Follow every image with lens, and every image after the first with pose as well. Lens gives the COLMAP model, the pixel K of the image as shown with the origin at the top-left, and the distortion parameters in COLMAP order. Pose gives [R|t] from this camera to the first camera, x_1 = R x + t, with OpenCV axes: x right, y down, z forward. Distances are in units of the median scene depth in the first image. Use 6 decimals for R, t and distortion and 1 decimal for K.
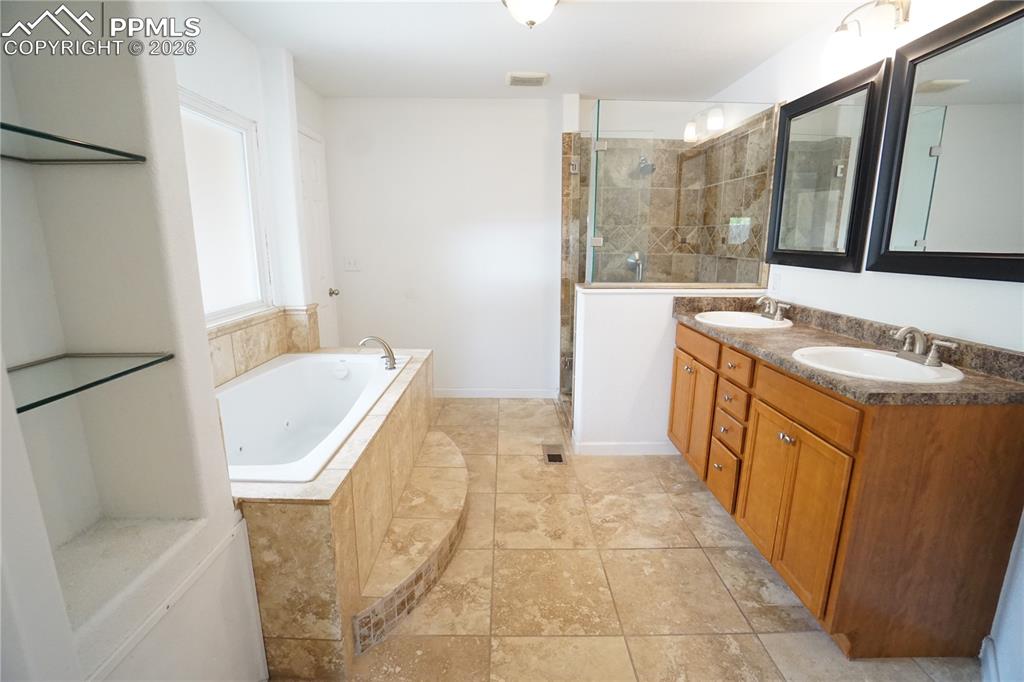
lens RADIAL K [[461.2, 0, 509.5], [0, 461.2, 342.1], [0, 0, 1]] dist [-0.033702, 0.006256]
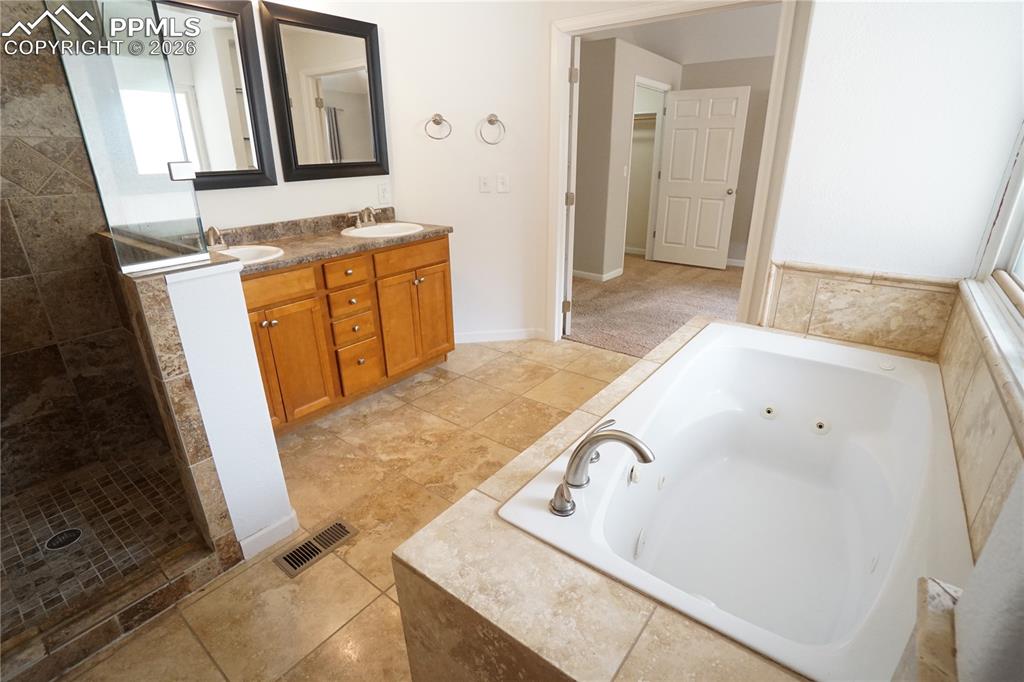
lens RADIAL K [[461.2, 0, 508.6], [0, 461.2, 331.4], [0, 0, 1]] dist [-0.033702, 0.006256]
pose [[-0.780110, -0.204707, 0.591205, -0.511518], [0.156940, 0.850716, 0.501650, -0.318570], [-0.605639, 0.484126, -0.631525, 1.504061]]
